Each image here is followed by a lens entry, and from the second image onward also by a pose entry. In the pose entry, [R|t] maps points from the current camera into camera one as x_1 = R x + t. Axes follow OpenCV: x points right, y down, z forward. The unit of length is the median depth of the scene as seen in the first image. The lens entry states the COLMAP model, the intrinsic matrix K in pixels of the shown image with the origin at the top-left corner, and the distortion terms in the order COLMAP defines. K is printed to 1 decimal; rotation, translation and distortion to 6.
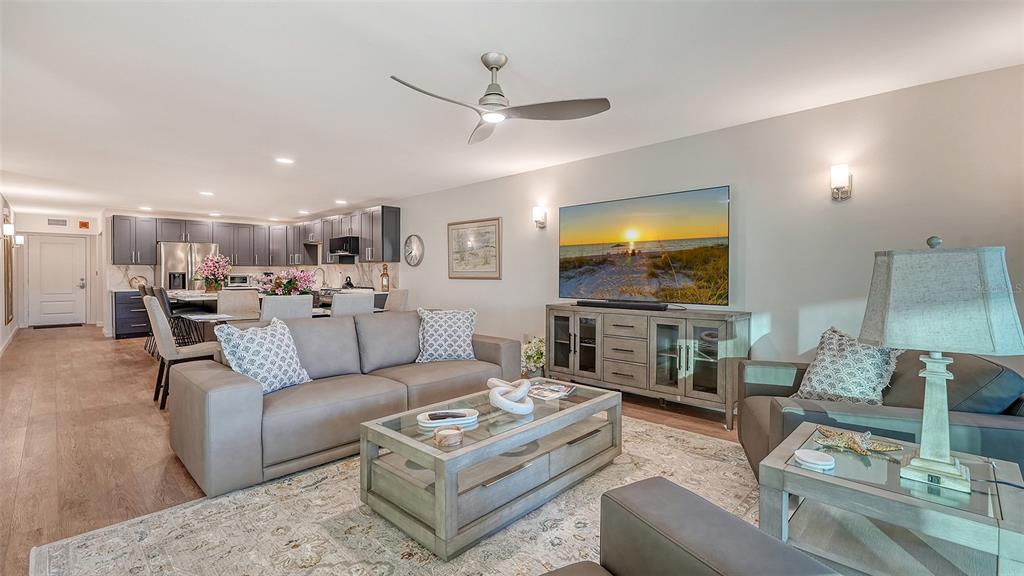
lens RADIAL K [[447.1, 0, 510.6], [0, 447.1, 282.5], [0, 0, 1]] dist [0.001737, -0.000042]
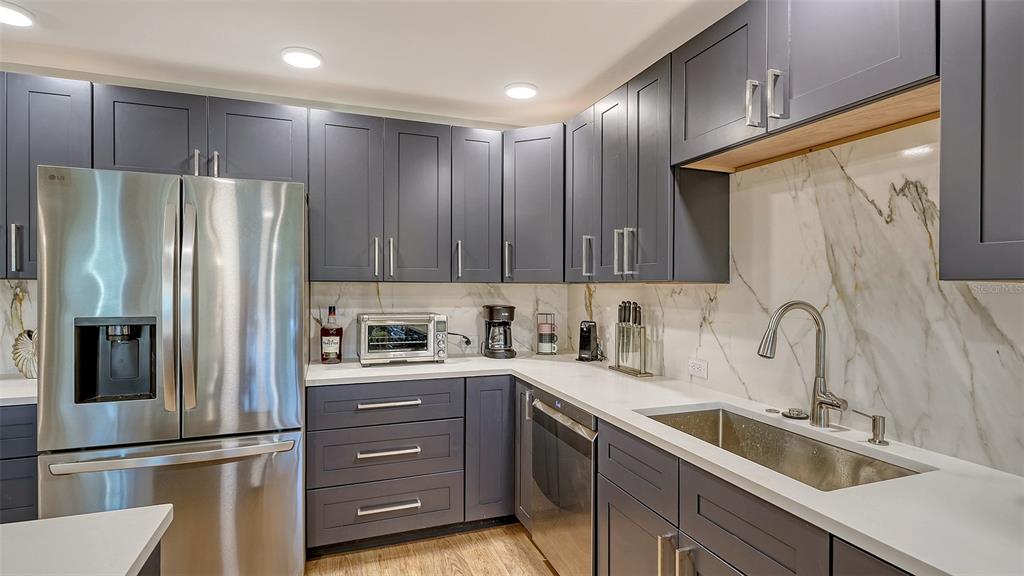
lens RADIAL K [[496.2, 0, 512.2], [0, 496.2, 285.7], [0, 0, 1]] dist [-0.000513, 0.000204]
pose [[0.903115, 0.008563, -0.429313, -1.015204], [-0.014658, 0.999833, -0.010892, -0.078512], [0.429149, 0.016130, 0.903090, 1.831991]]
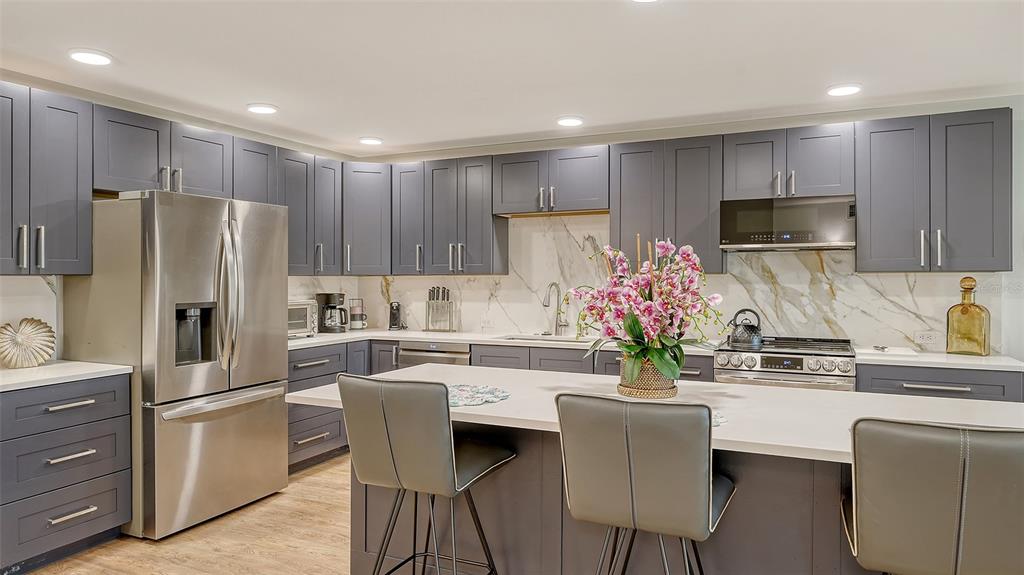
lens RADIAL K [[667.1, 0, 512.0], [0, 667.1, 287.5], [0, 0, 1]] dist [-0.000760, -0.000098]
pose [[0.946091, -0.005975, 0.323846, -1.453606], [0.006477, 0.999979, -0.000472, -0.064325], [-0.323836, 0.002544, 0.946110, 1.137888]]
